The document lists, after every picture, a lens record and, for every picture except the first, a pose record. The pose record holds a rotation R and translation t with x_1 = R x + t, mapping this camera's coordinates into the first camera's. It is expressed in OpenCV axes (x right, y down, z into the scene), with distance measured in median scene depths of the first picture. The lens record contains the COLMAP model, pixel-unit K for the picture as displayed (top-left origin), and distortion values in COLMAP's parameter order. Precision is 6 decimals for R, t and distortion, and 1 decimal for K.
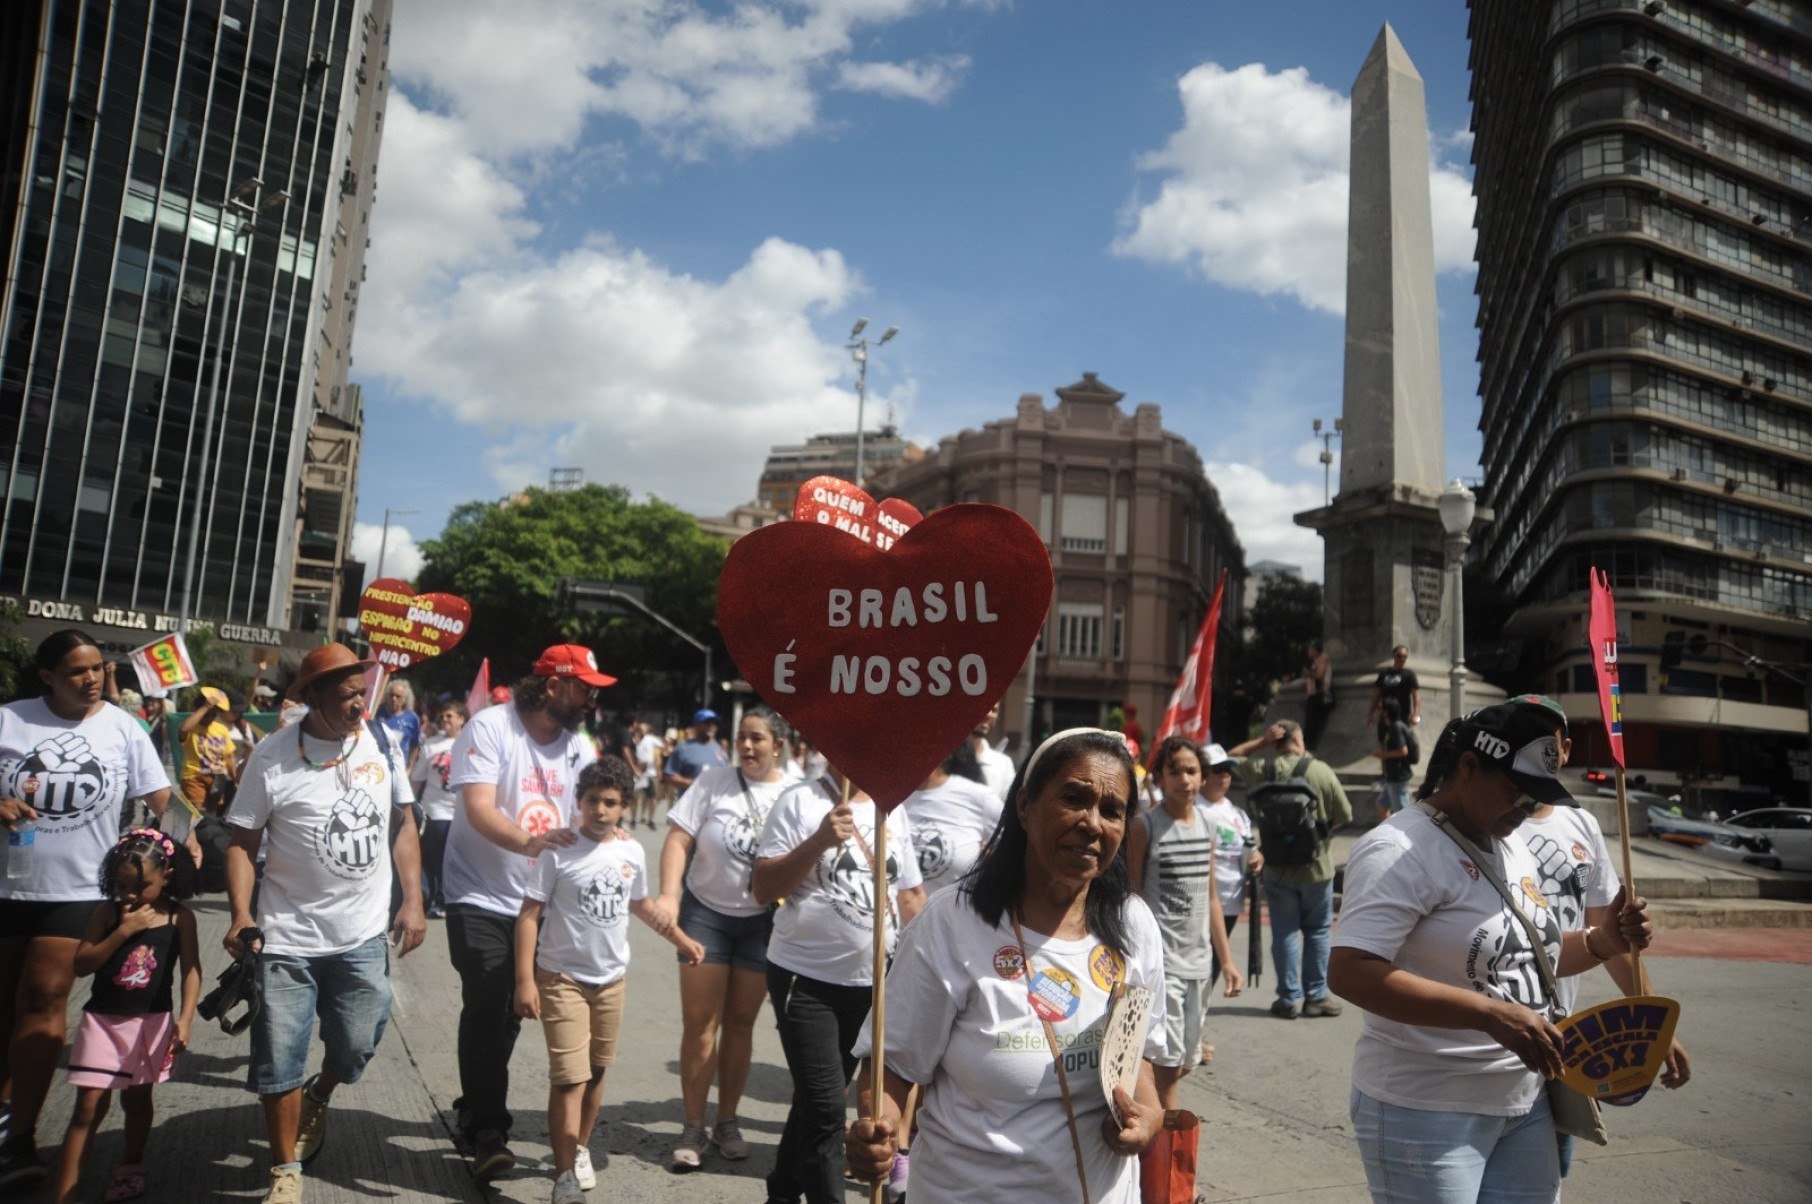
lens RADIAL K [[1211.3, 0, 918.4], [0, 1211.3, 627.2], [0, 0, 1]] dist [-0.160344, 0.126191]
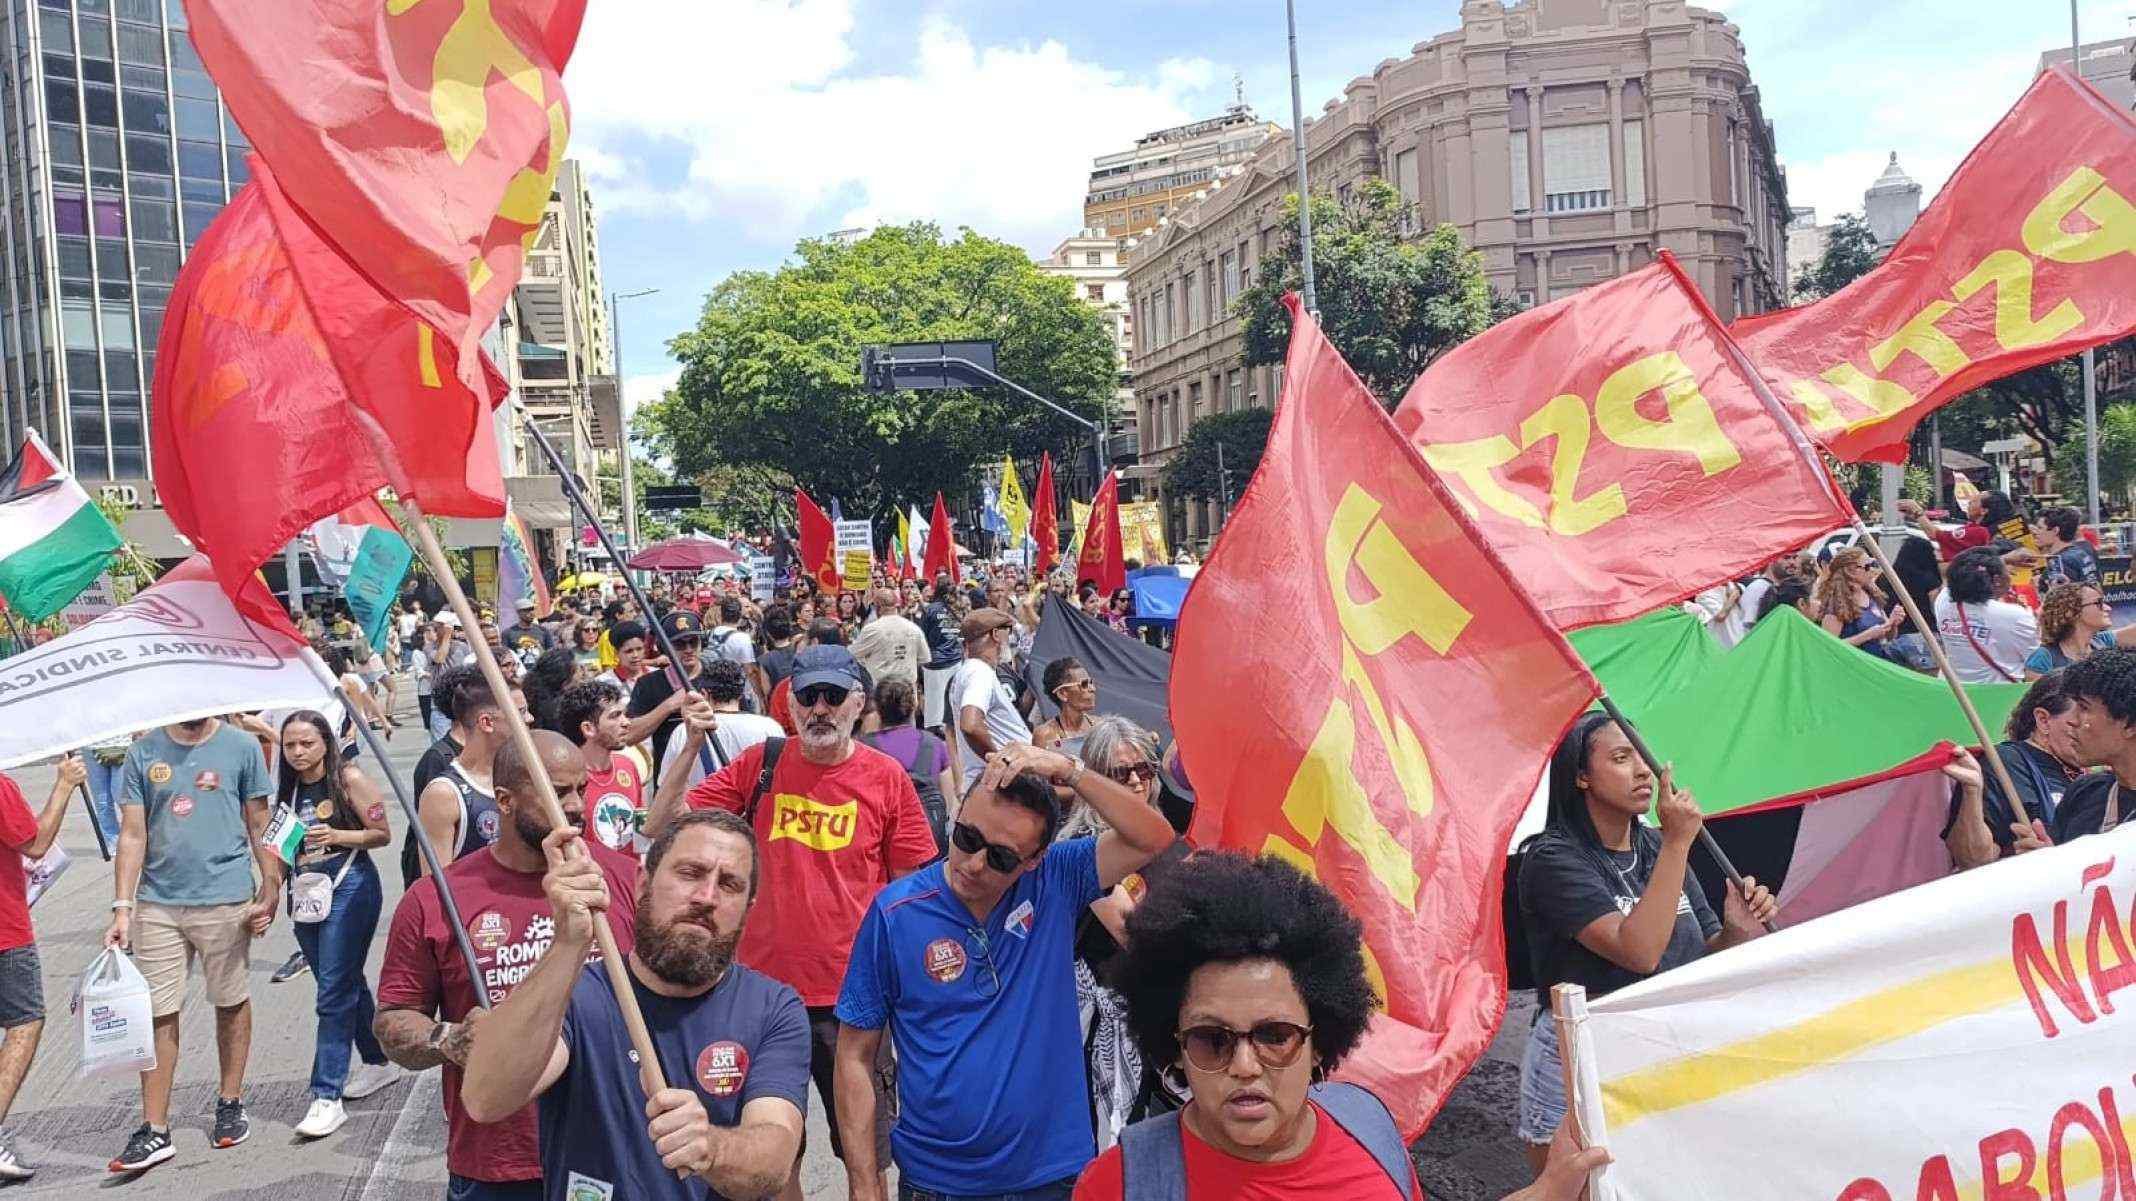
lens RADIAL K [[1428.6, 0, 1068.6], [0, 1428.6, 634.1], [0, 0, 1]] dist [0.001308, -0.037655]
pose [[0.978812, -0.110622, -0.172309, -0.039254], [0.138839, 0.977073, 0.161404, 0.002086], [0.150503, -0.181908, 0.971730, 0.121018]]
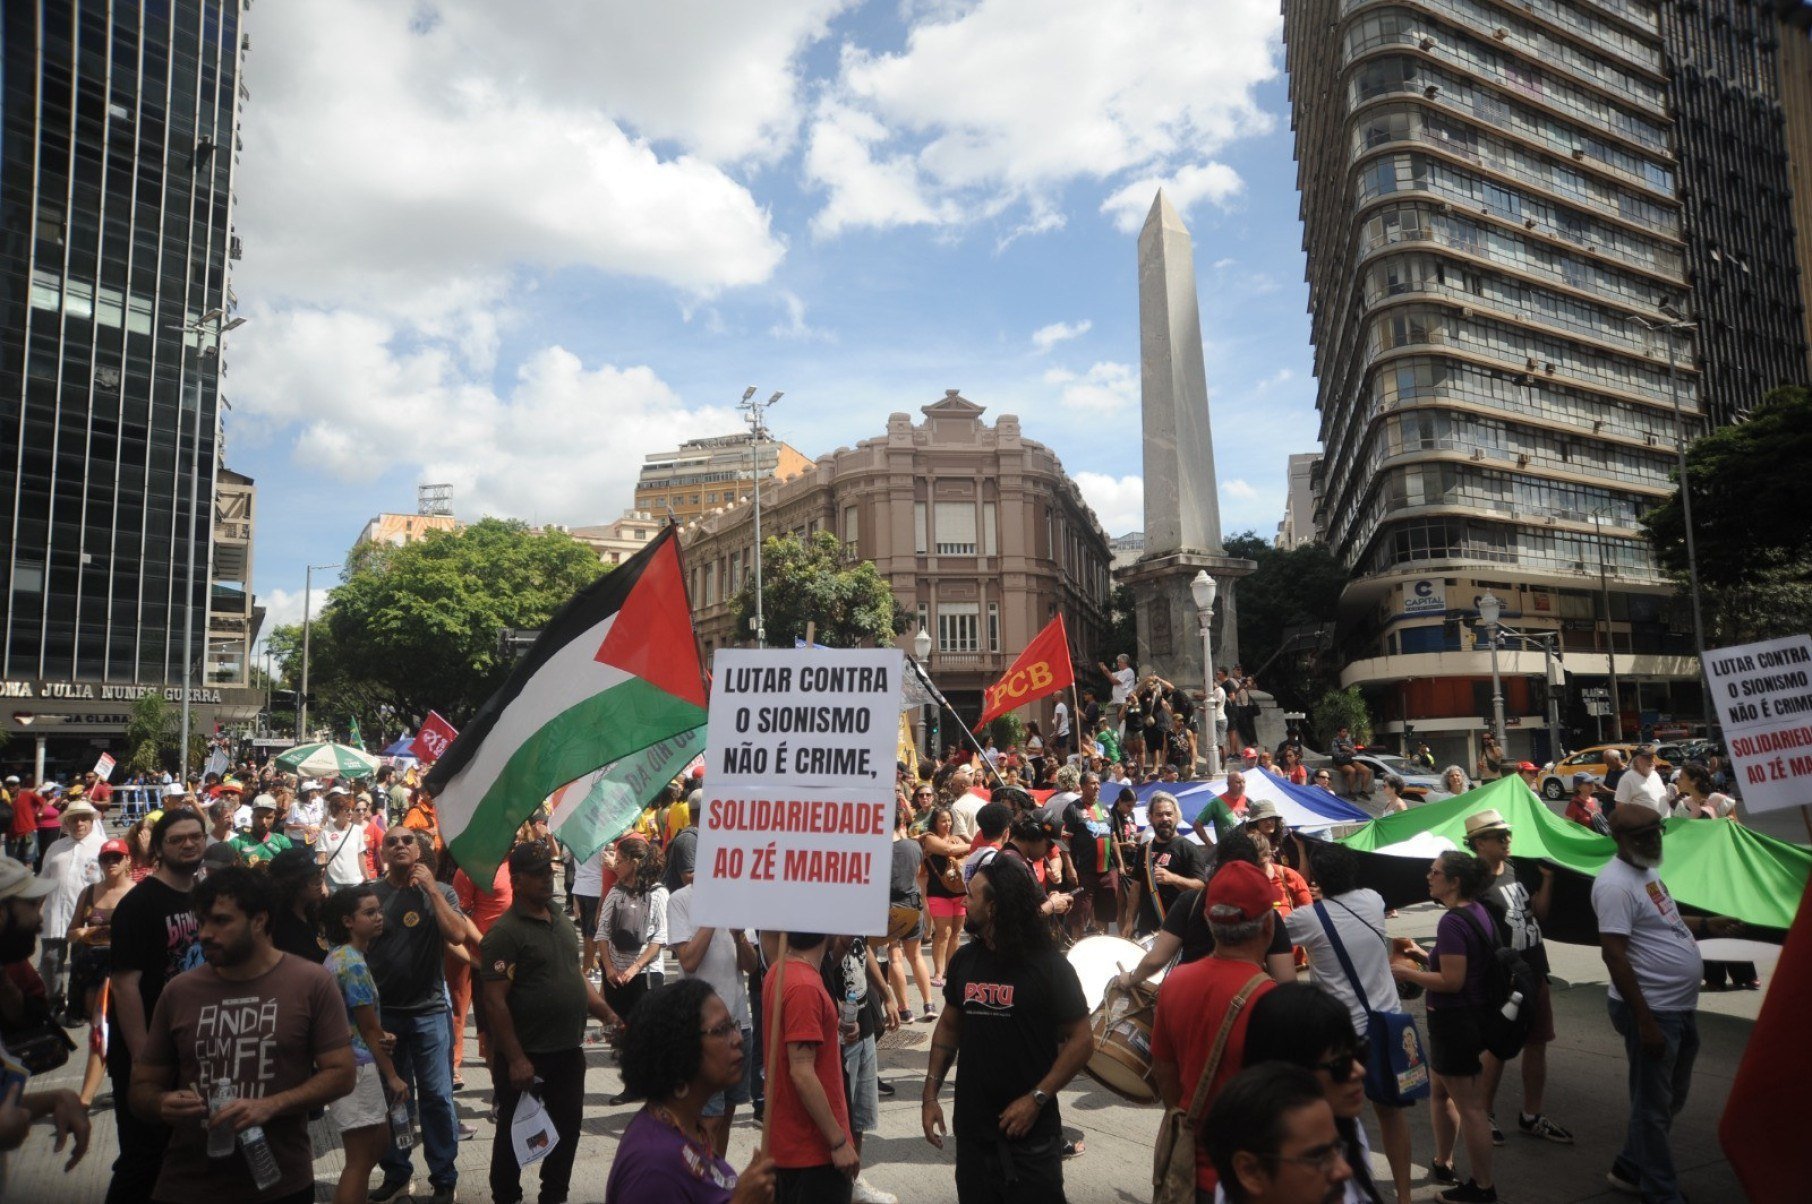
lens RADIAL K [[1211.3, 0, 918.4], [0, 1211.3, 627.2], [0, 0, 1]] dist [-0.160344, 0.126191]
pose [[0.992685, -0.071192, 0.097508, -0.009138], [0.069957, 0.997421, 0.016033, -0.019235], [-0.098398, -0.009094, 0.995106, -0.086428]]
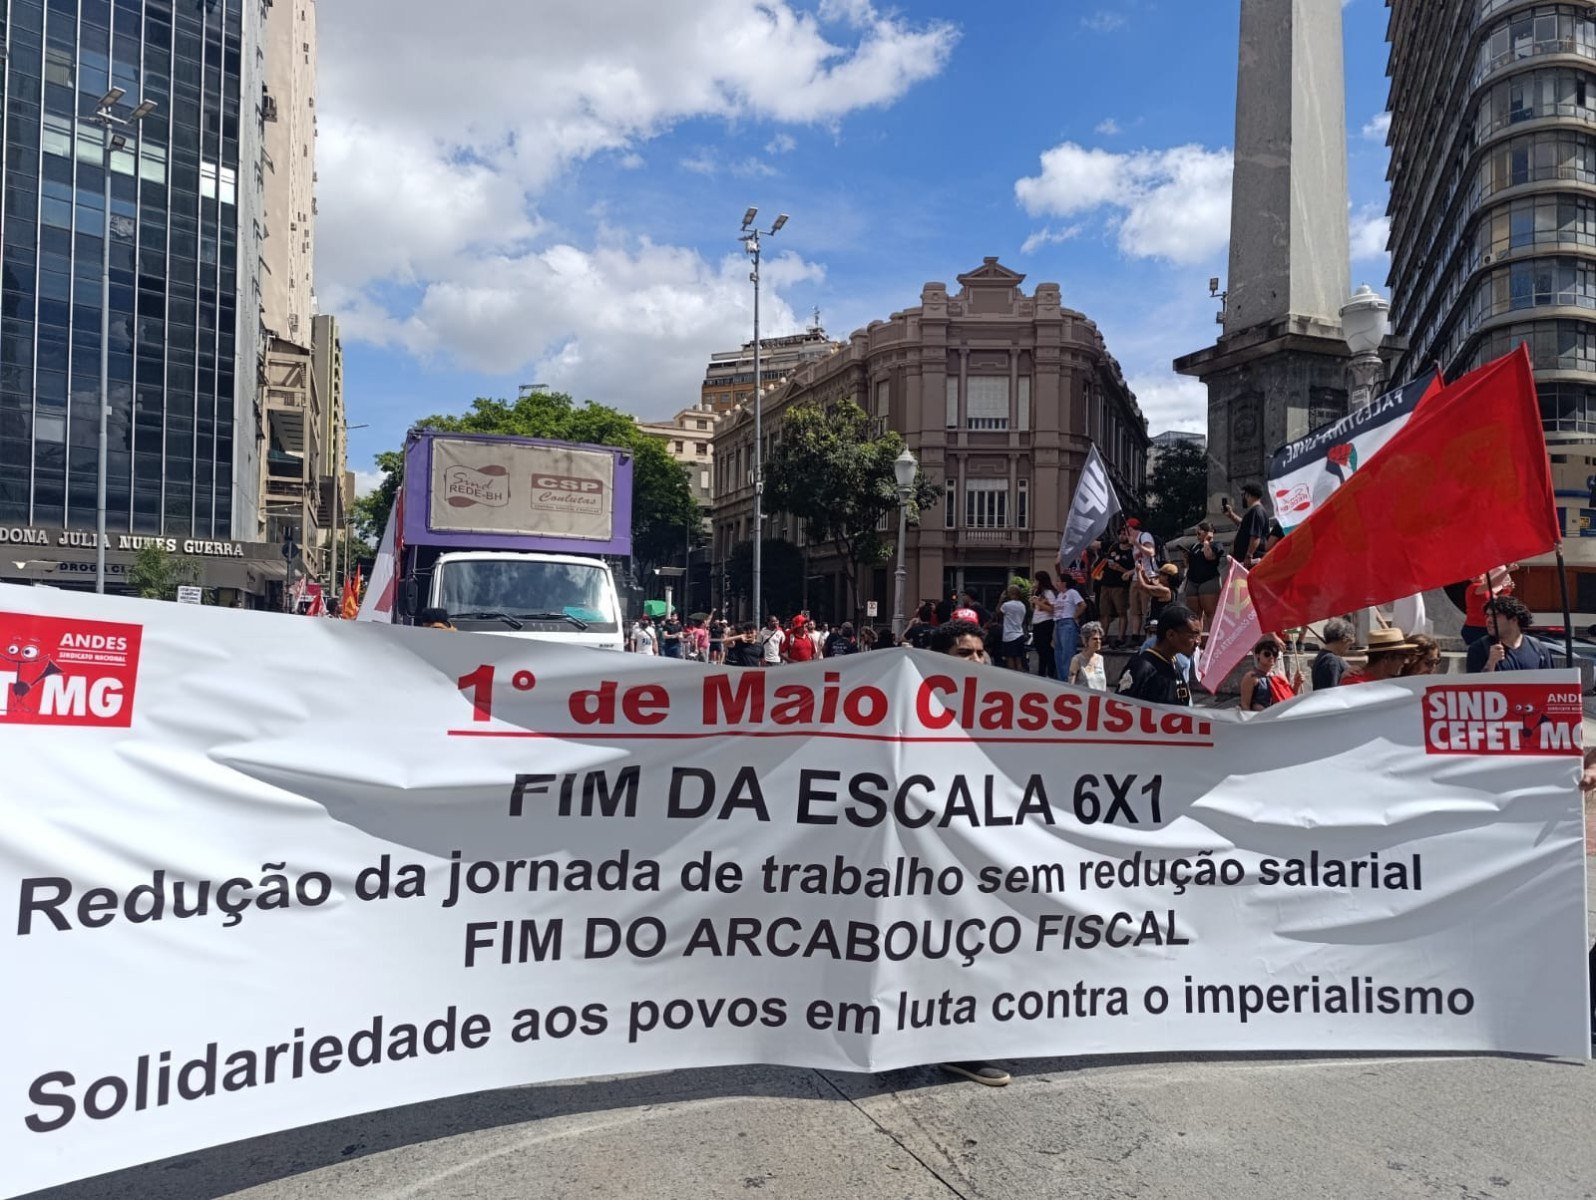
lens RADIAL K [[1051.9, 0, 783.4], [0, 1051.9, 632.7], [0, 0, 1]] dist [0.004149, -0.014192]
pose [[0.996191, -0.044419, -0.075041, 0.018485], [0.052626, 0.992405, 0.111187, 0.002562], [0.069532, -0.114712, 0.990962, 0.041091]]
